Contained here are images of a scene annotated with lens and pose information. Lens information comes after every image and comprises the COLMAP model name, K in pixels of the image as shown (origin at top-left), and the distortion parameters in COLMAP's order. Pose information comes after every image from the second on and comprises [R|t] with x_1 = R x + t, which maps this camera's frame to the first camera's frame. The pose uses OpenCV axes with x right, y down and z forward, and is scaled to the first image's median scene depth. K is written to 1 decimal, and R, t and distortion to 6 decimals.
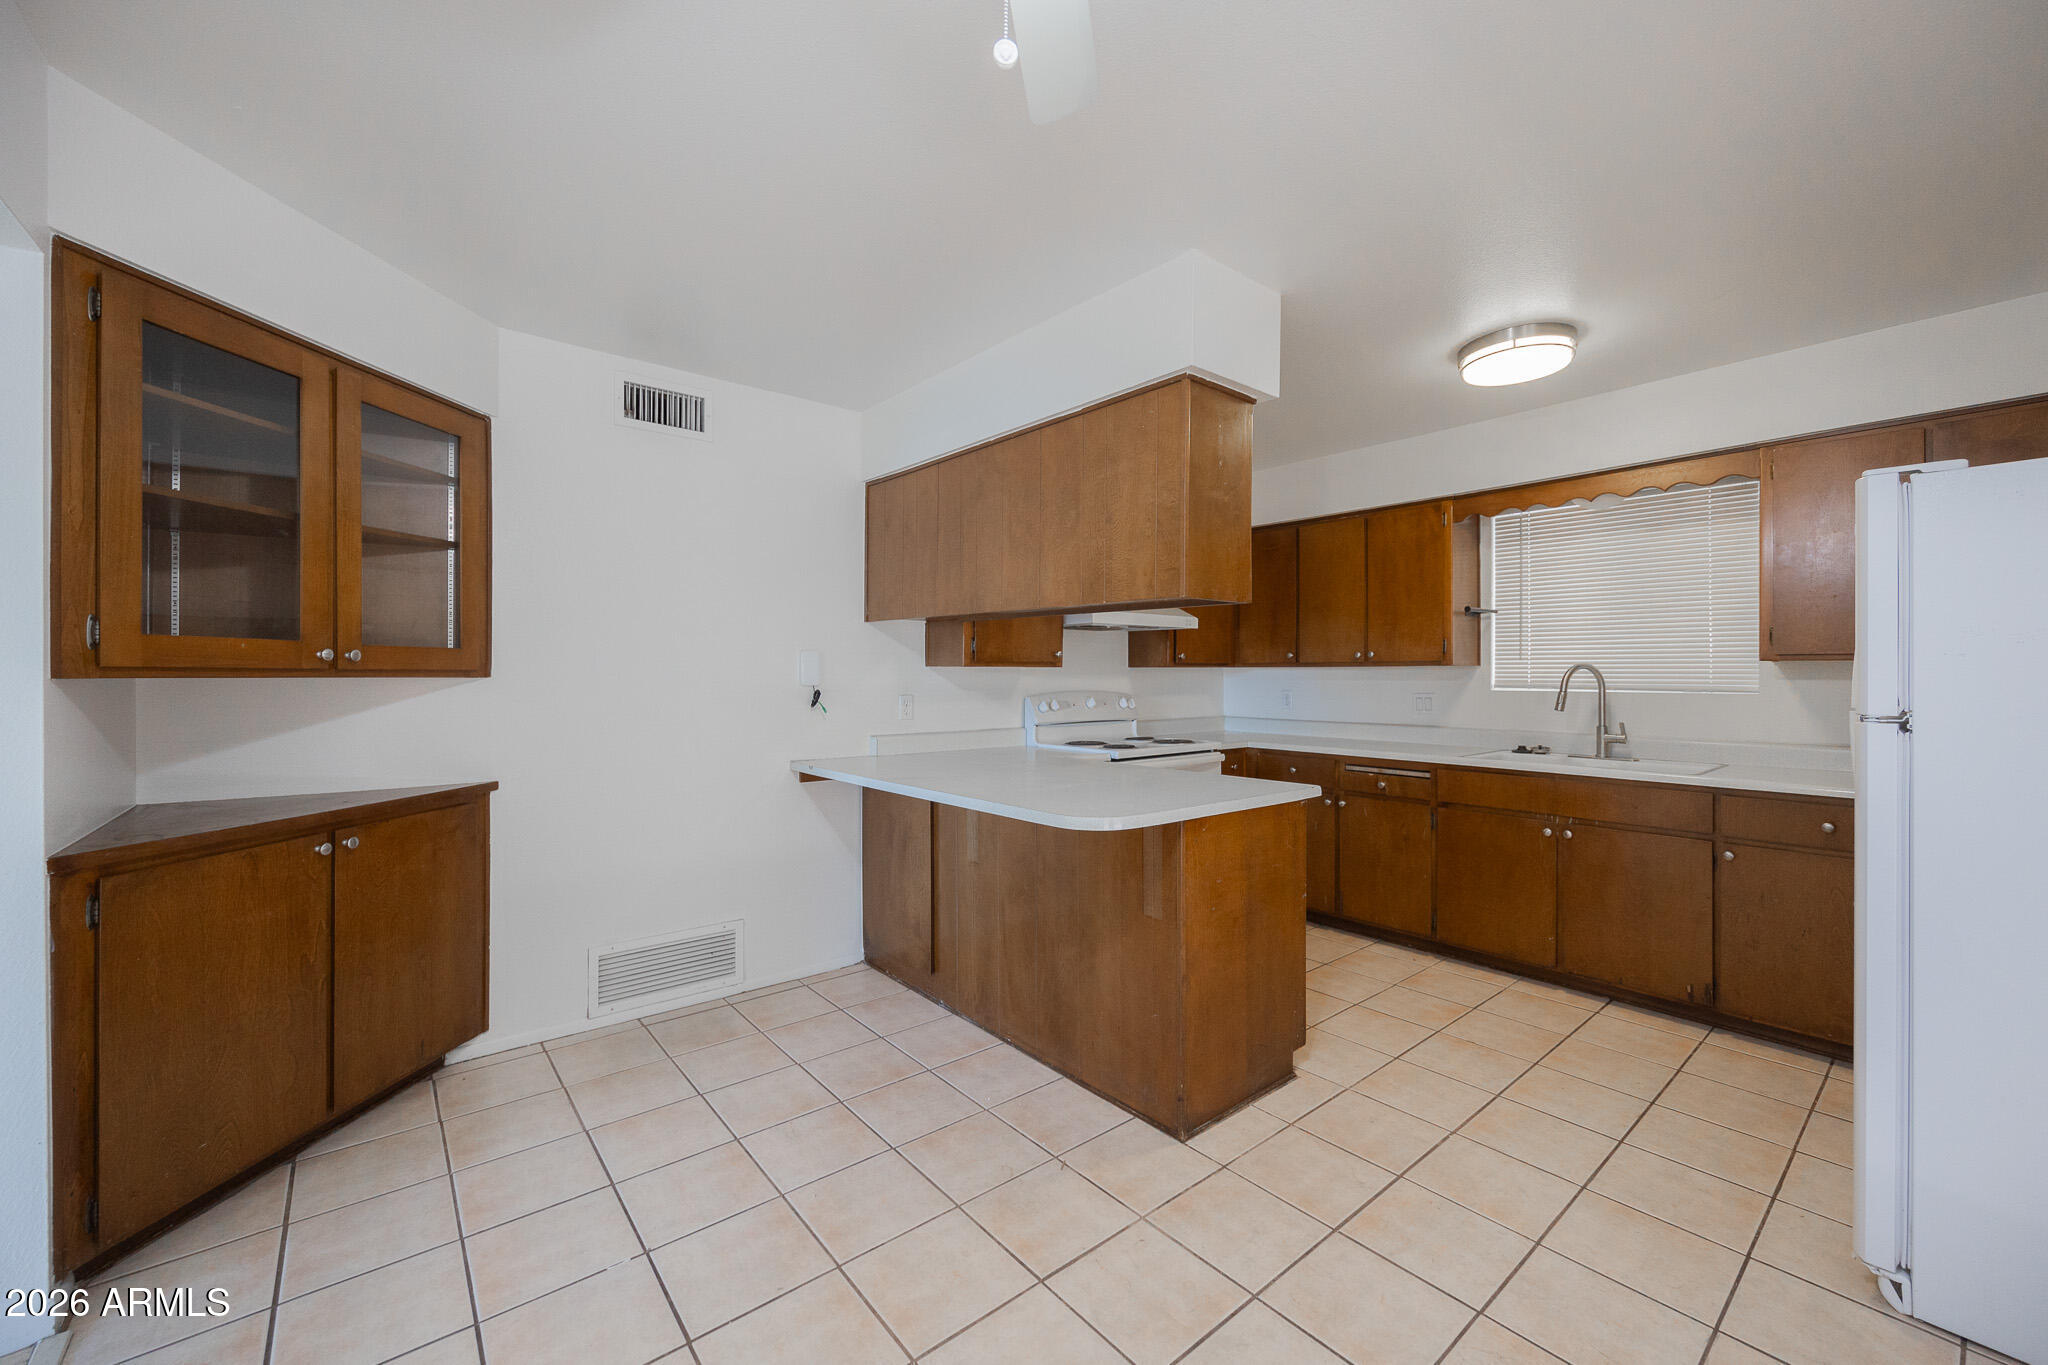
lens RADIAL K [[778.4, 0, 1037.7], [0, 778.4, 671.7], [0, 0, 1]] dist [-0.001183, -0.000736]
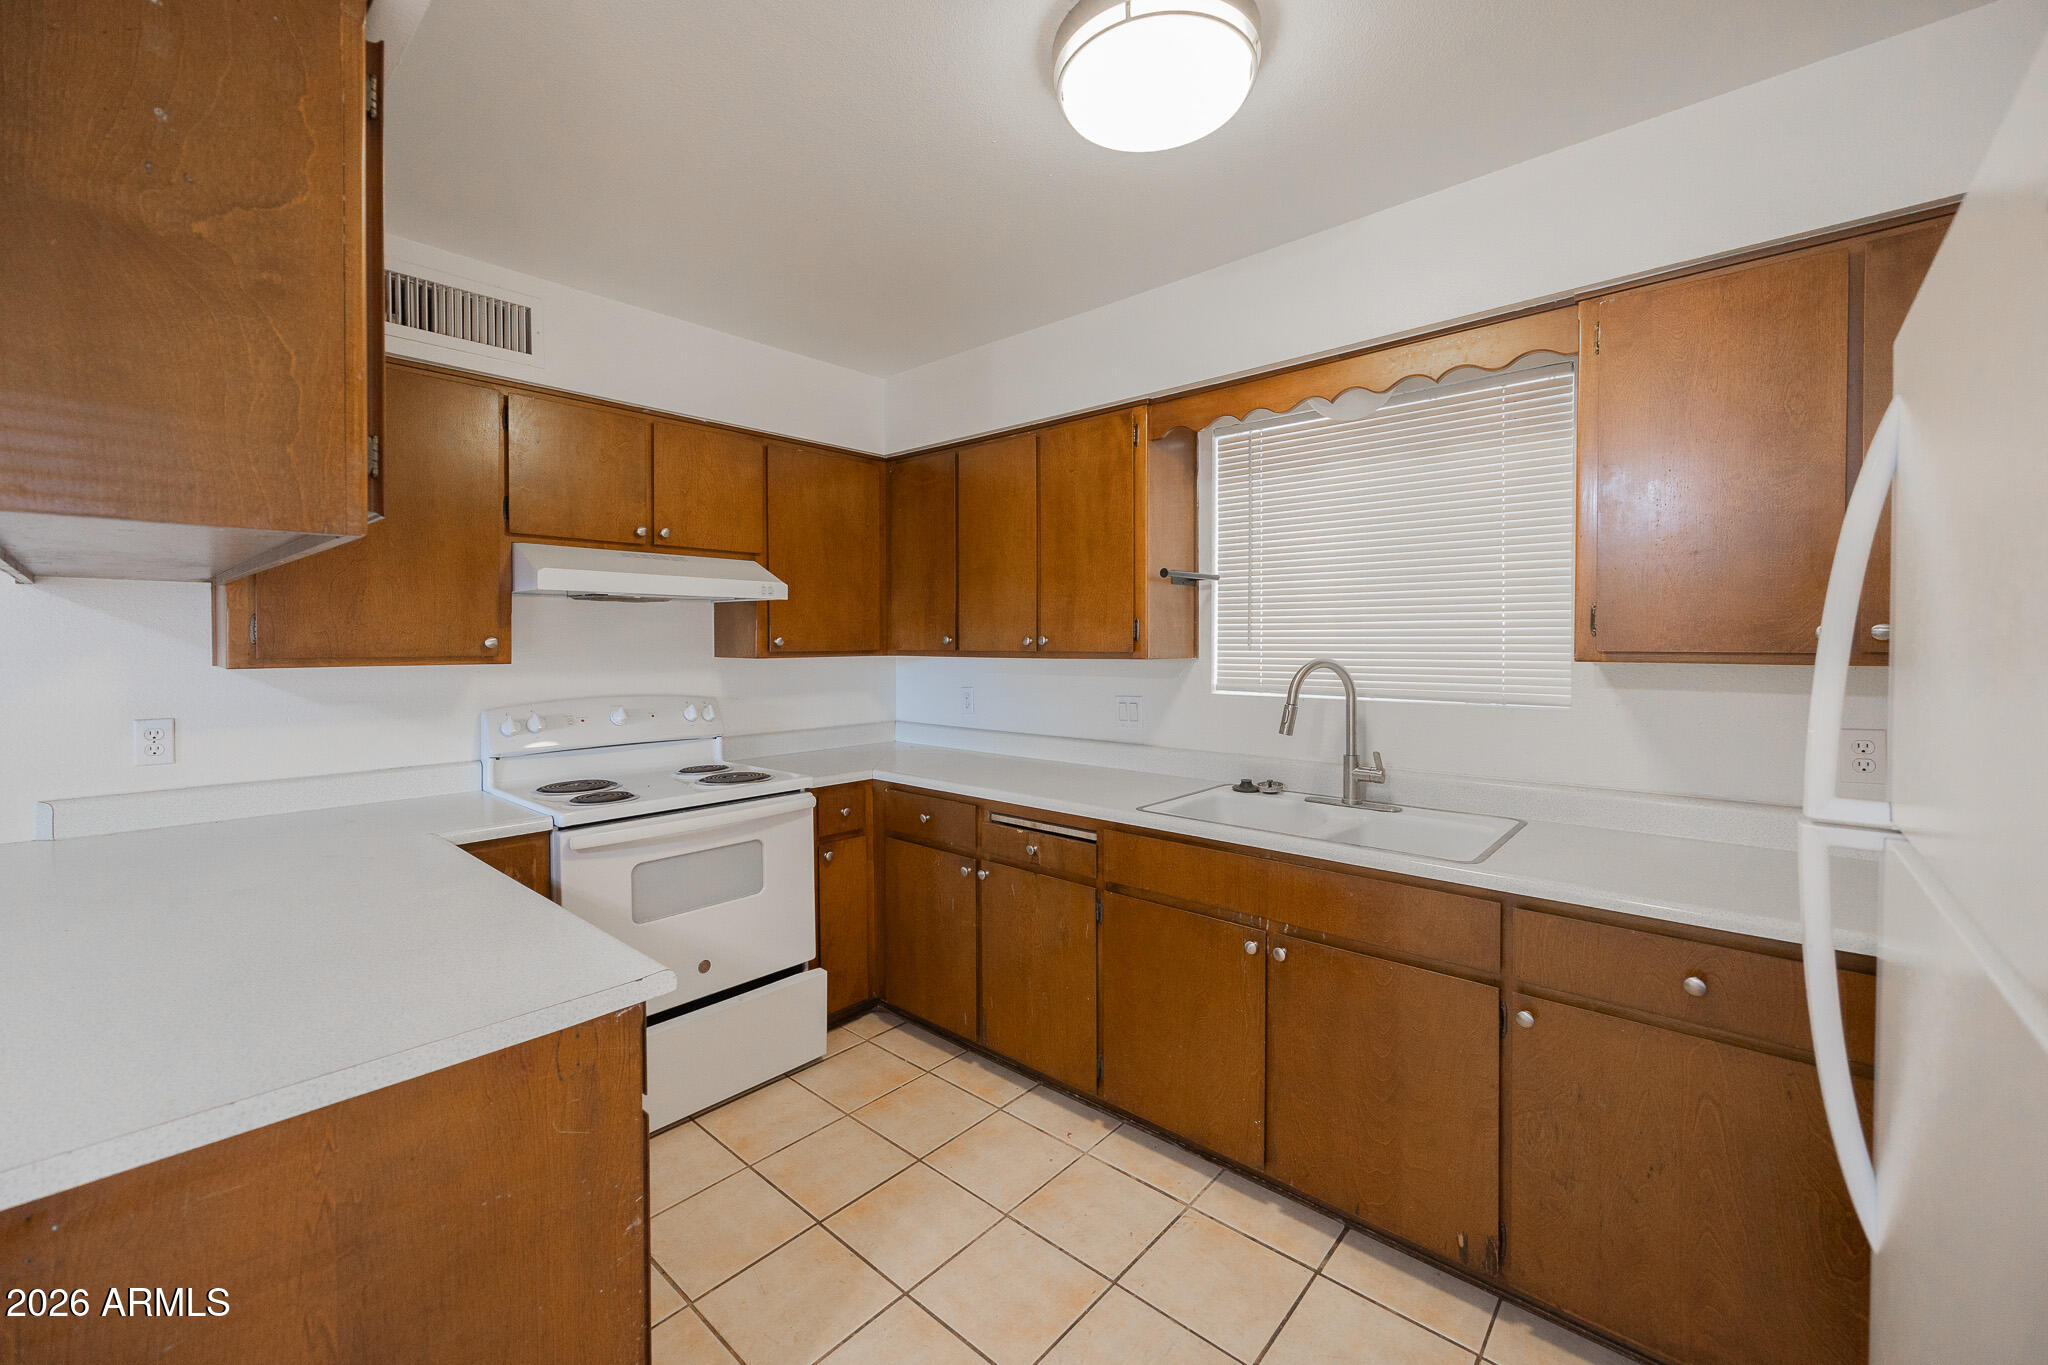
lens RADIAL K [[778.4, 0, 1000.6], [0, 778.4, 648.0], [0, 0, 1]] dist [-0.001183, -0.000736]
pose [[0.991679, -0.000940, 0.128734, 0.332931], [-0.000427, 0.999944, 0.010590, -0.024926], [-0.128737, -0.010557, 0.991623, 0.373538]]
